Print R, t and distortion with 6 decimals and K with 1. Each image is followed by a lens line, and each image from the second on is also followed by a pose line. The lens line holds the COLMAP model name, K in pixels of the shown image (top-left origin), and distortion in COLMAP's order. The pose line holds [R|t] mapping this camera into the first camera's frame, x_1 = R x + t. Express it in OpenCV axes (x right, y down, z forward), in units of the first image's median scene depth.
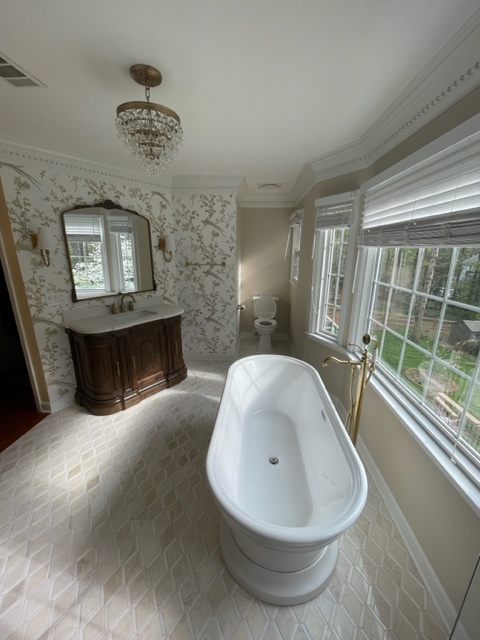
lens RADIAL K [[256.8, 0, 240.0], [0, 256.8, 320.0], [0, 0, 1]] dist [0.000247, 0.000034]
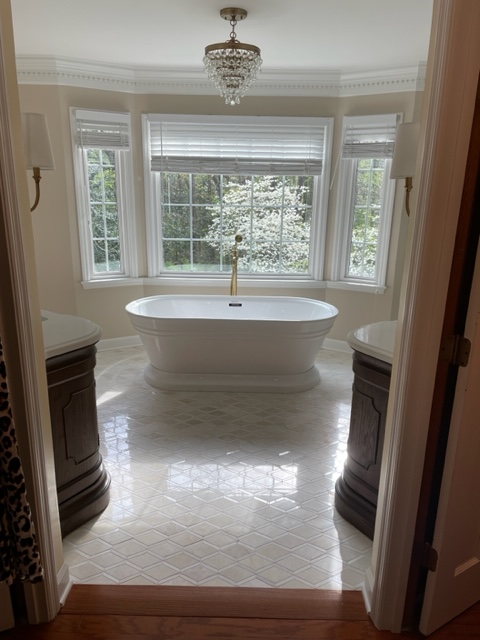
lens RADIAL K [[484.3, 0, 240.0], [0, 484.3, 320.0], [0, 0, 1]] dist [0.003084, 0.001546]
pose [[-0.052669, -0.285812, 0.956837, -1.854137], [0.247440, 0.924552, 0.289788, -0.236913], [-0.967471, 0.252023, 0.022026, 0.854743]]
